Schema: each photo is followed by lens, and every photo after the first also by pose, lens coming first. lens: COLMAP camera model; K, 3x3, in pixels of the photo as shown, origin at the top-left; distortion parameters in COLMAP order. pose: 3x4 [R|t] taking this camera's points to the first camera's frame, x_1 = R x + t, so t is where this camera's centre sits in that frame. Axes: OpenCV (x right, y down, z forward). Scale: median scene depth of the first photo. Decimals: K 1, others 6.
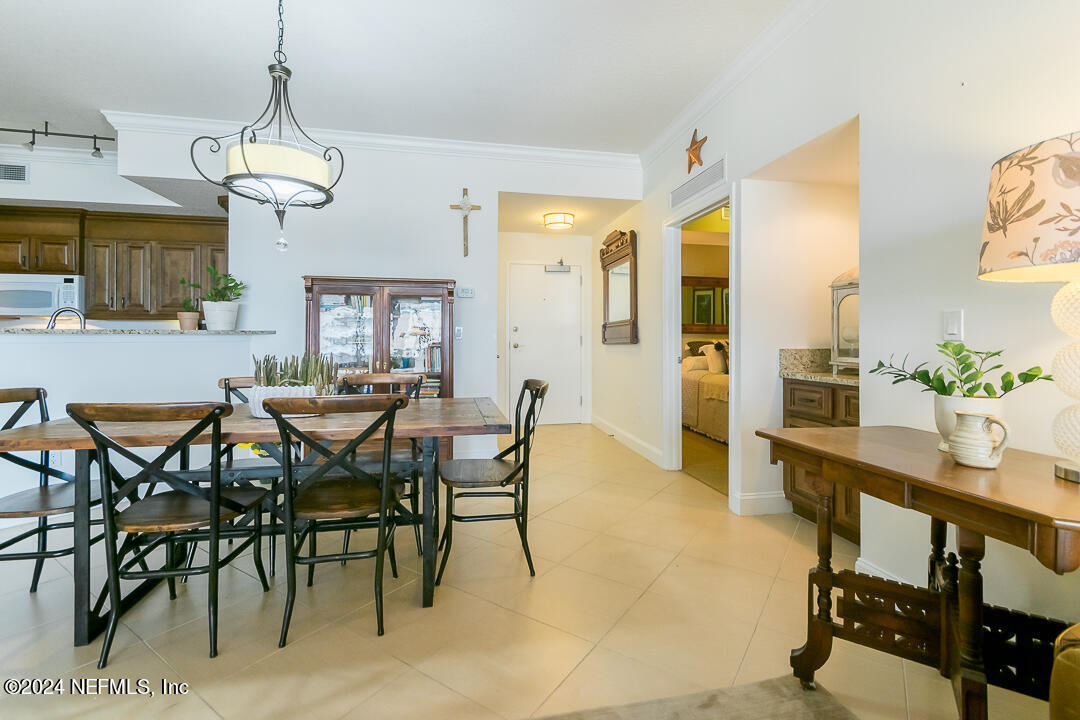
lens RADIAL K [[486.2, 0, 545.7], [0, 486.2, 339.9], [0, 0, 1]] dist [0.001608, 0.001325]
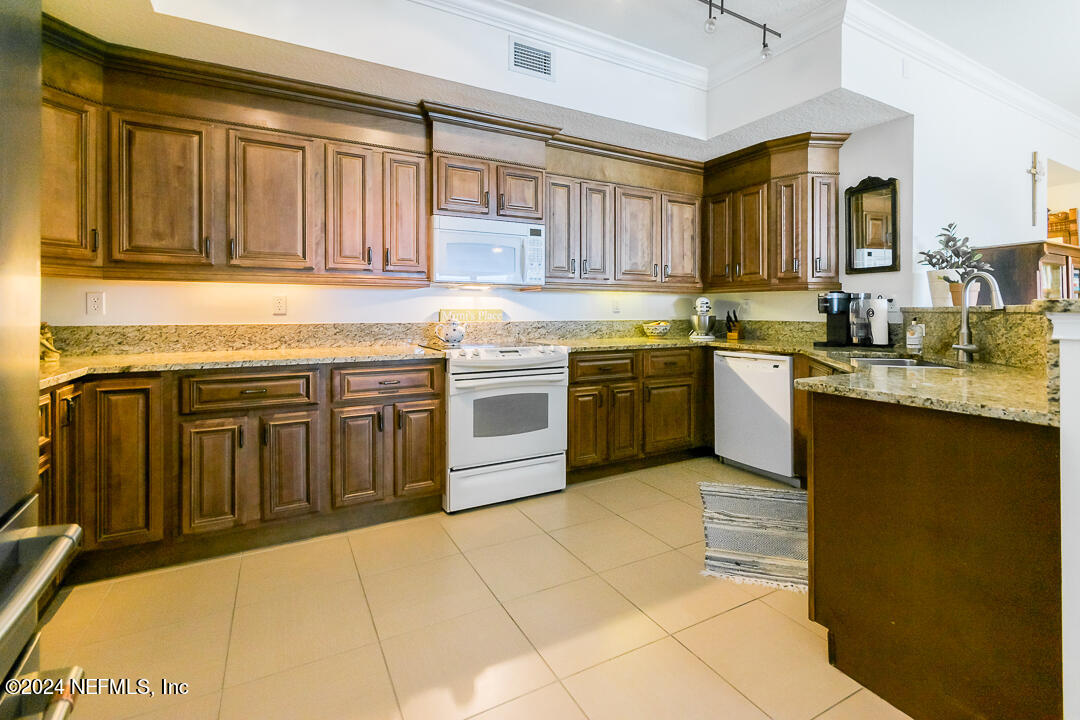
lens RADIAL K [[486.2, 0, 546.3], [0, 486.2, 311.5], [0, 0, 1]] dist [0.001608, 0.001325]
pose [[0.950668, -0.001429, 0.310208, -1.141294], [0.000979, 0.999998, 0.001605, -0.012519], [-0.310210, -0.001222, 0.950667, 0.343275]]
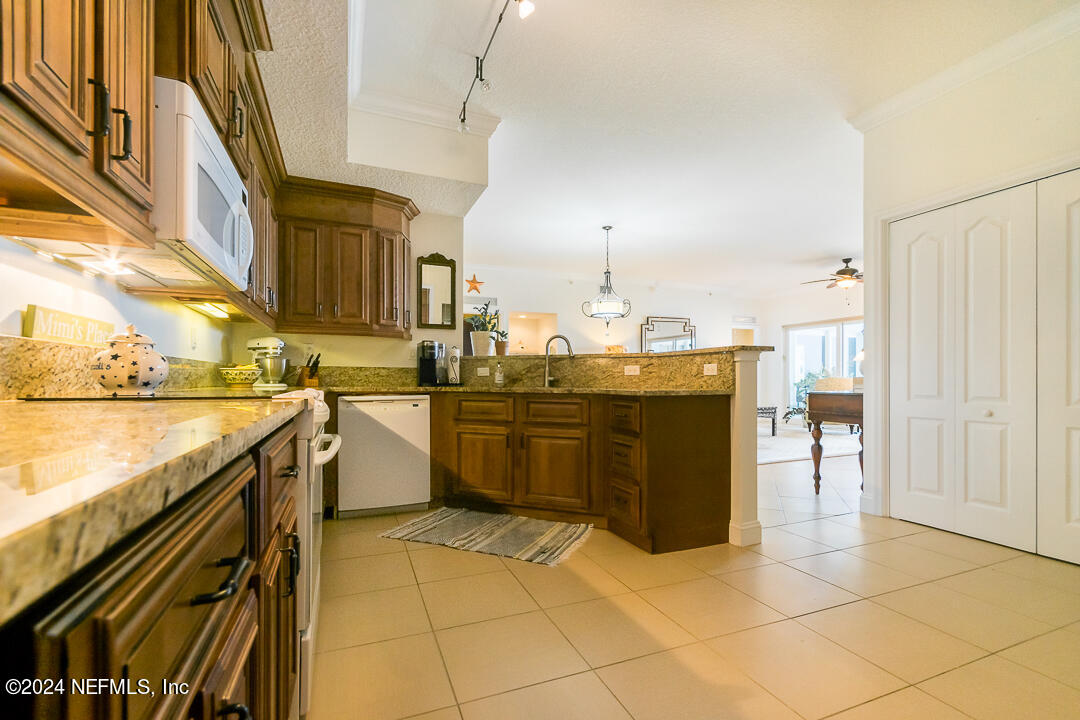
lens RADIAL K [[486.2, 0, 547.5], [0, 486.2, 378.0], [0, 0, 1]] dist [0.001608, 0.001325]
pose [[-0.197581, -0.000342, 0.980286, -1.379887], [-0.004875, 0.999988, -0.000634, 0.021723], [-0.980274, -0.004904, -0.197580, 0.818945]]
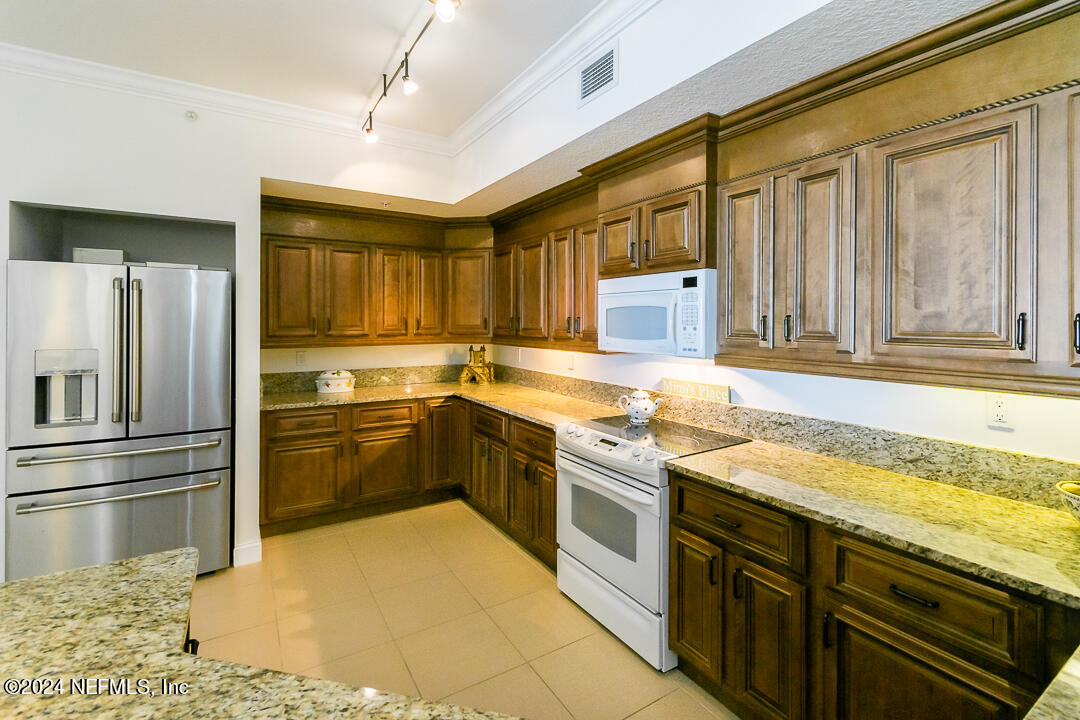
lens RADIAL K [[486.2, 0, 541.8], [0, 486.2, 322.6], [0, 0, 1]] dist [0.001608, 0.001325]
pose [[0.367796, 0.003399, -0.929900, -0.582187], [-0.000815, 0.999994, 0.003333, -0.082388], [0.929906, -0.000468, 0.367797, 0.679250]]
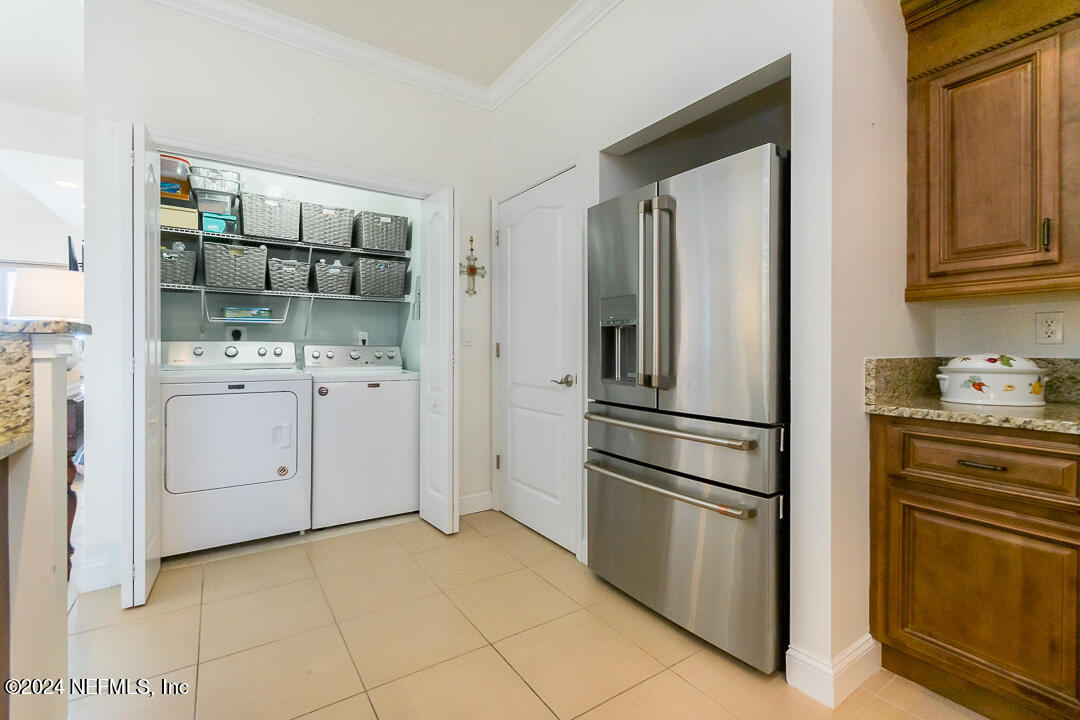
lens RADIAL K [[486.2, 0, 543.1], [0, 486.2, 350.3], [0, 0, 1]] dist [0.001608, 0.001325]
pose [[-0.916806, -0.005611, -0.399294, -0.982527], [-0.005647, 0.999983, -0.001085, -0.004489], [0.399293, 0.001261, -0.916822, 0.779707]]
